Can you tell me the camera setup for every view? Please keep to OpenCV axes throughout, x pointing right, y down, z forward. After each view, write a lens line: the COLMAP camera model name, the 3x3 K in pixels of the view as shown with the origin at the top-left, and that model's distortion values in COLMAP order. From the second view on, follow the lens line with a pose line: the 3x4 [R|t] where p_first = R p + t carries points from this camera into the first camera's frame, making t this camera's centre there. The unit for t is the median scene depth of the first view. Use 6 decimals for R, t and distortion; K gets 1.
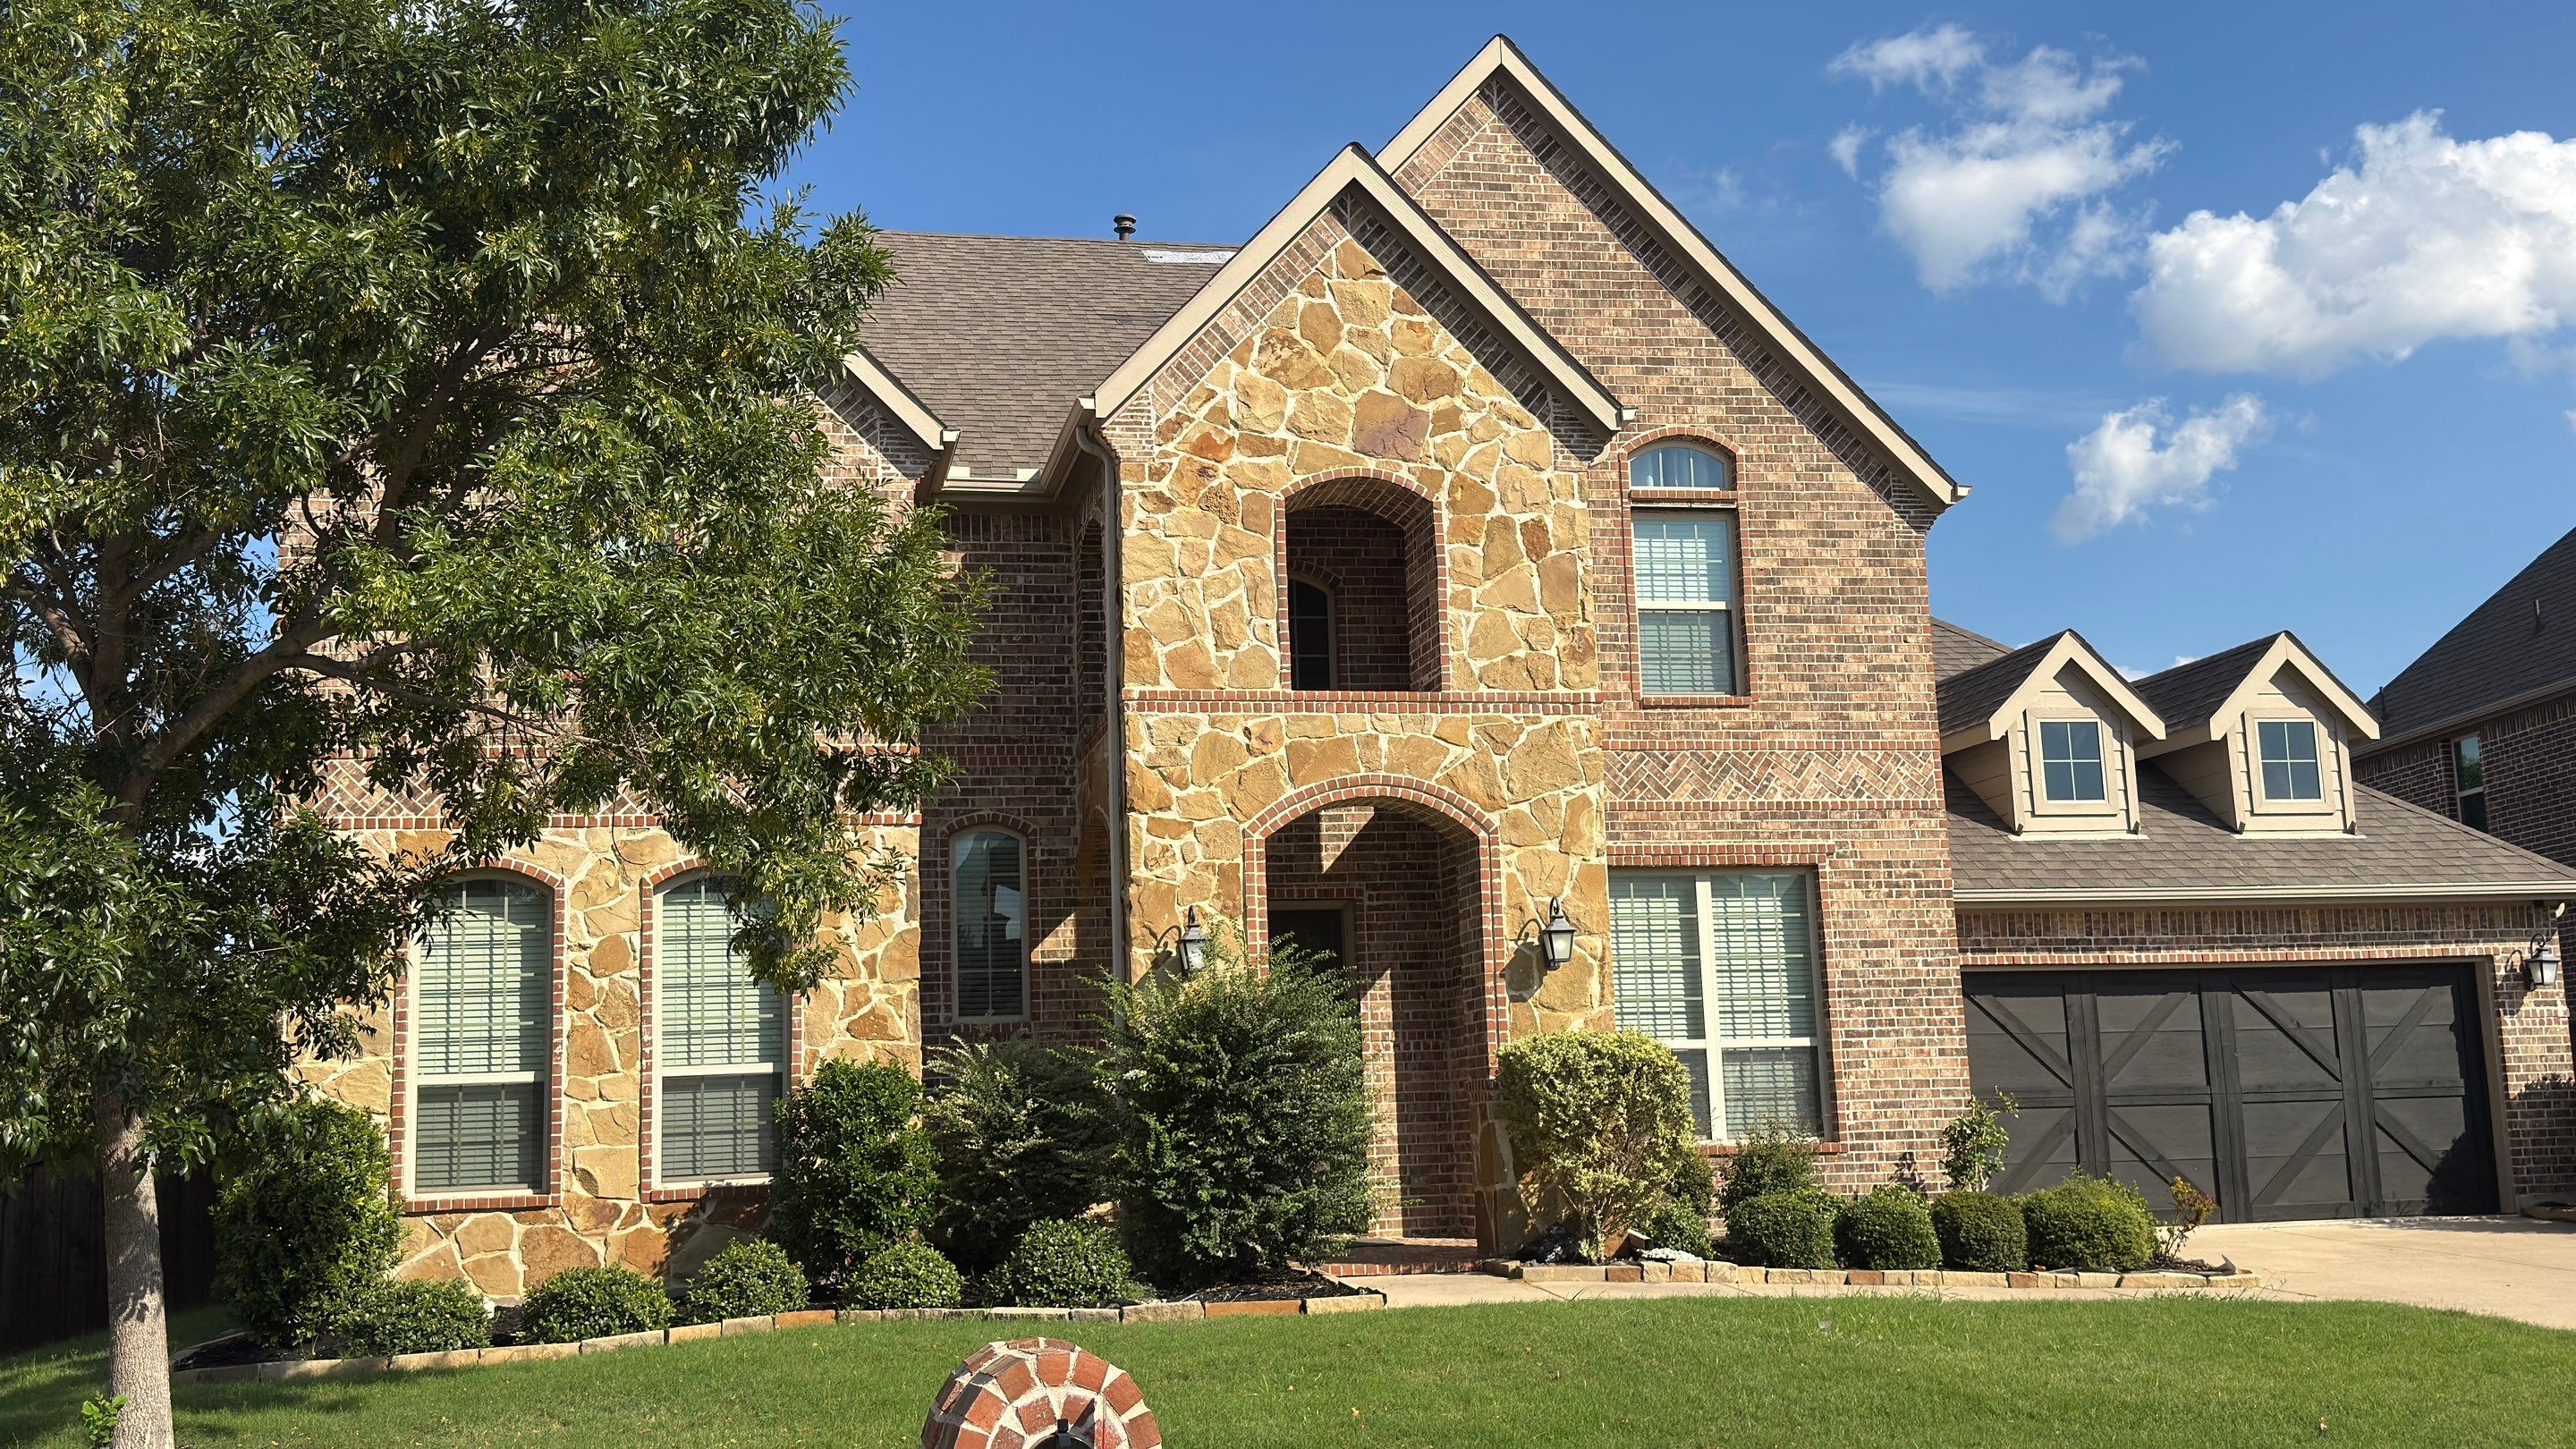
lens RADIAL K [[2552.6, 0, 1265.9], [0, 2552.6, 727.0], [0, 0, 1]] dist [0.198487, -0.452682]
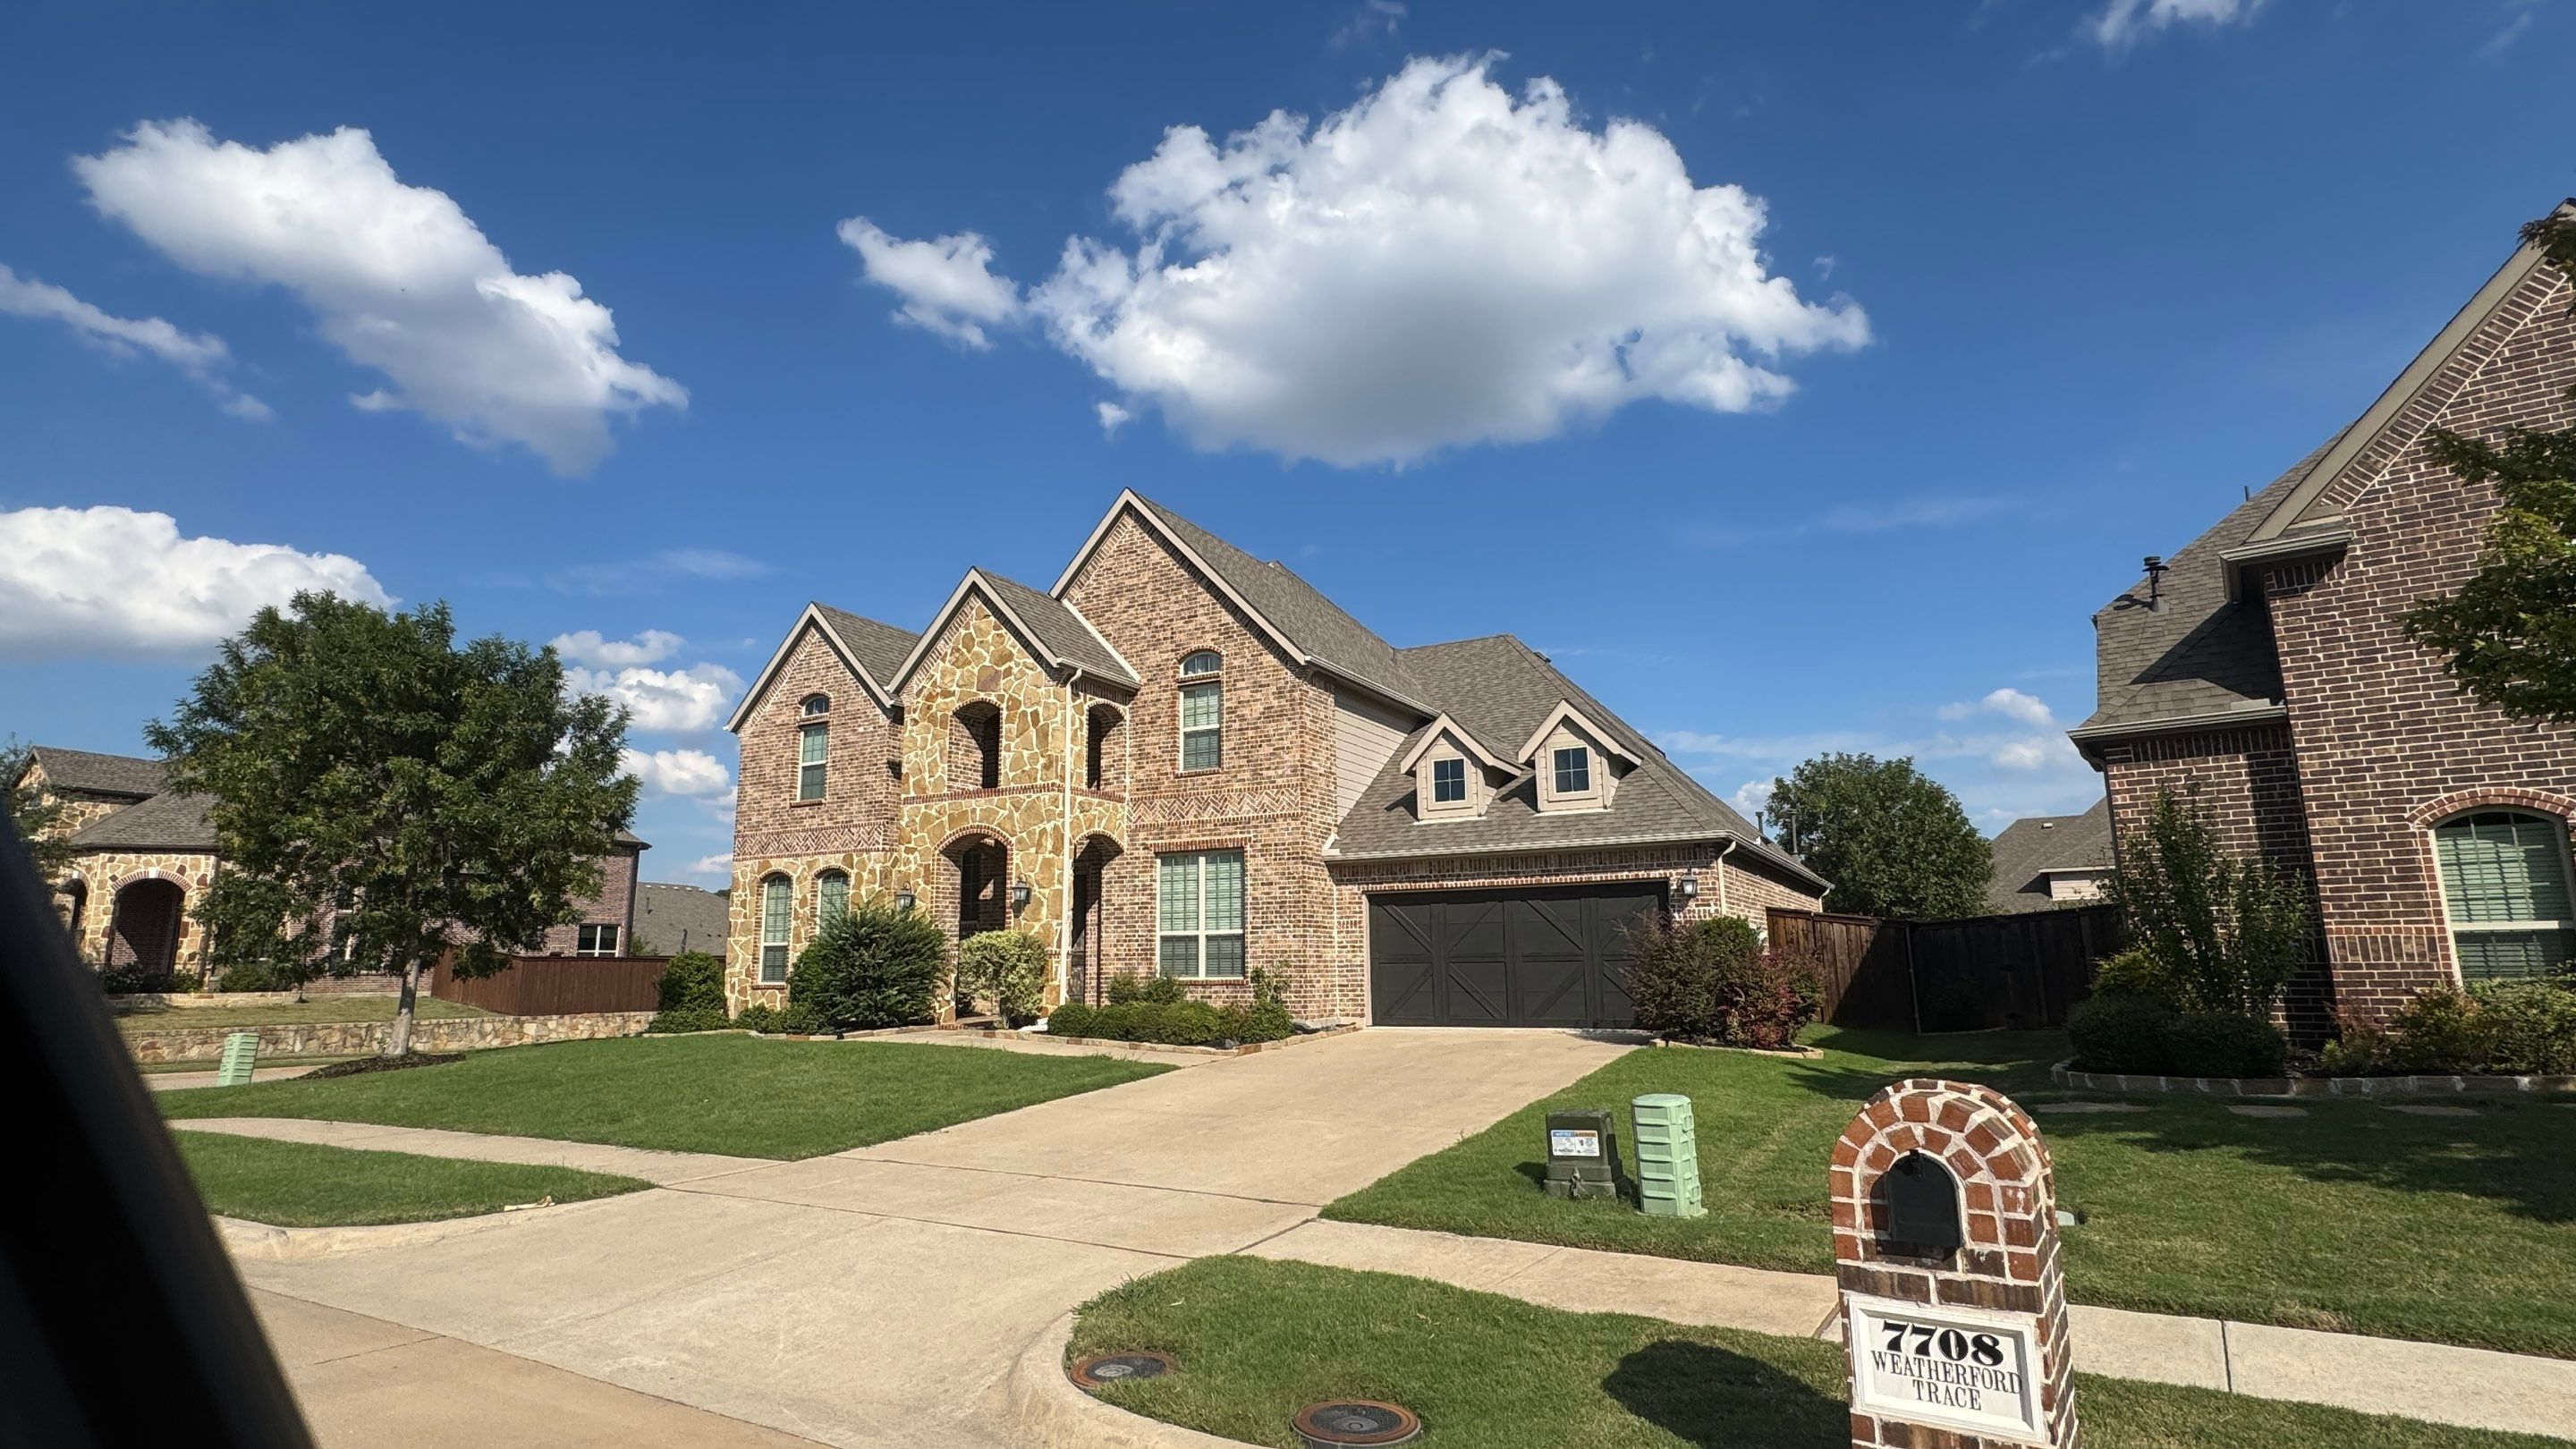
lens RADIAL K [[1263.8, 0, 1280.3], [0, 1263.8, 726.1], [0, 0, 1]] dist [0.000632, -0.000105]
pose [[0.760990, -0.098895, -0.641182, 0.907217], [0.088065, 0.994912, -0.048933, 0.008772], [0.642759, -0.019228, 0.765827, 0.234465]]
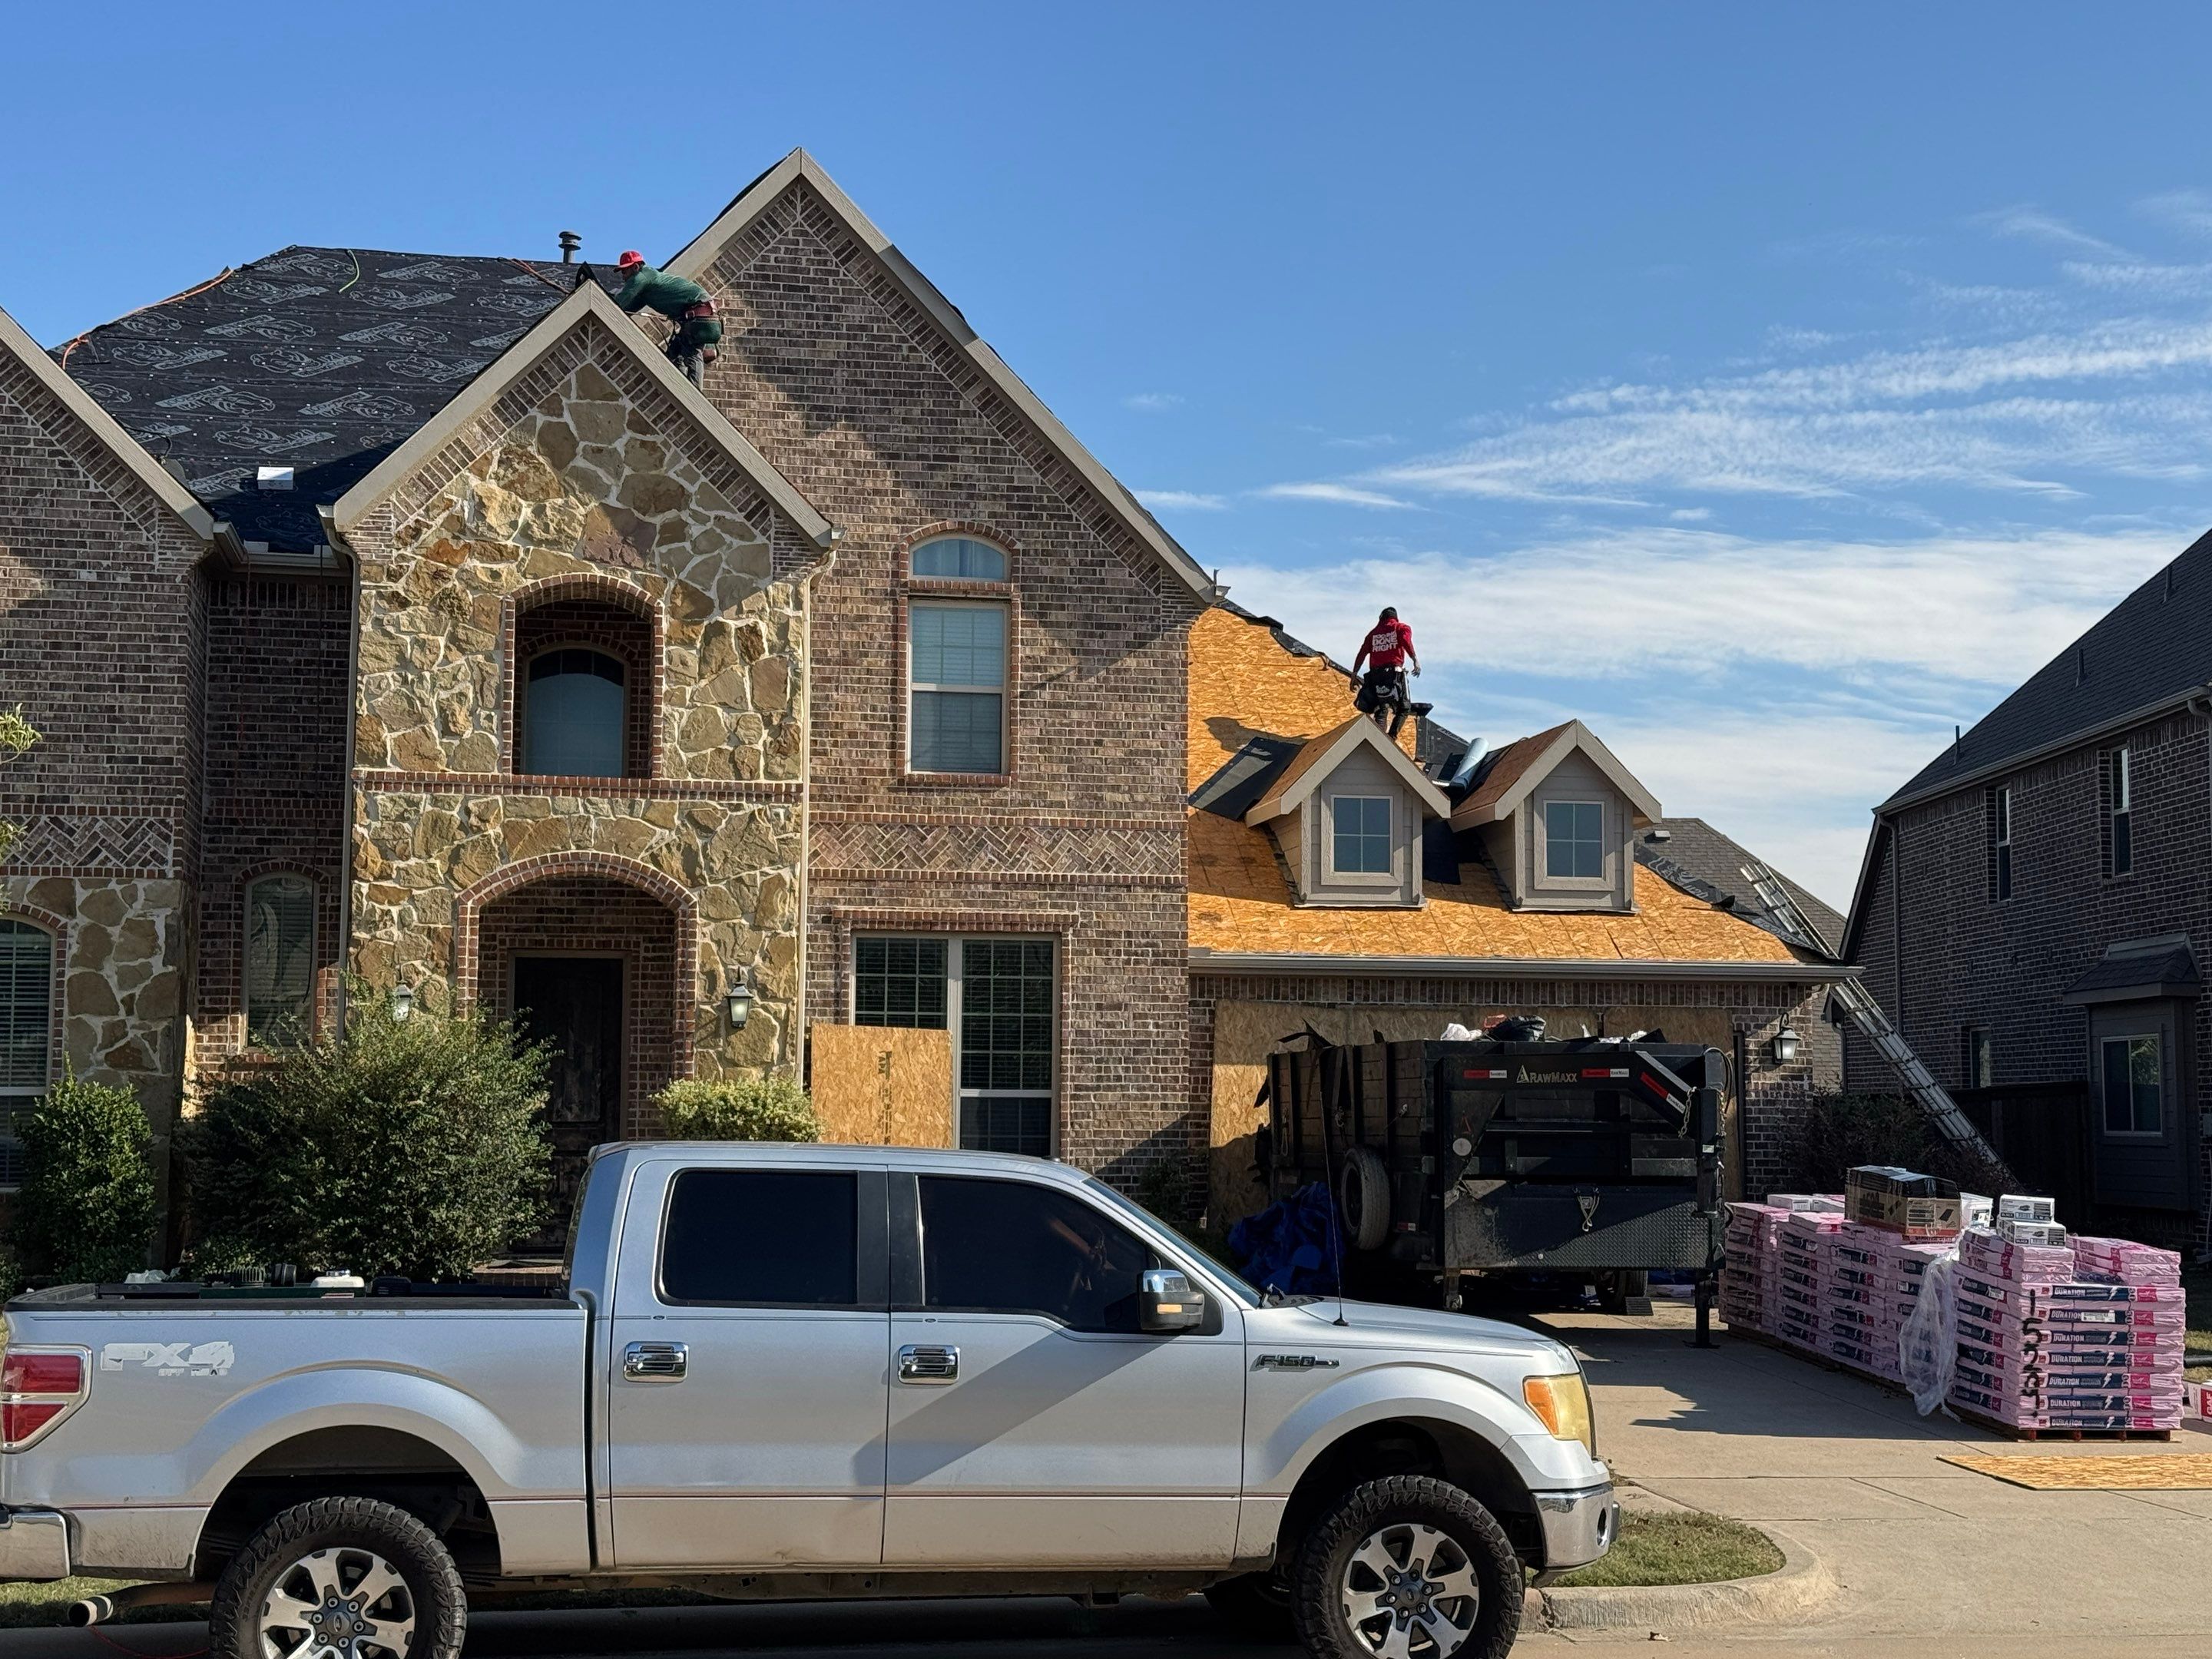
lens RADIAL K [[3140.6, 0, 1142.1], [0, 3140.6, 840.3], [0, 0, 1]] dist [0.122769, 0.019140]
pose [[0.999108, 0.038520, -0.017280, 0.270586], [-0.037196, 0.996763, 0.071272, -0.082137], [0.019970, -0.070566, 0.997307, -0.326152]]
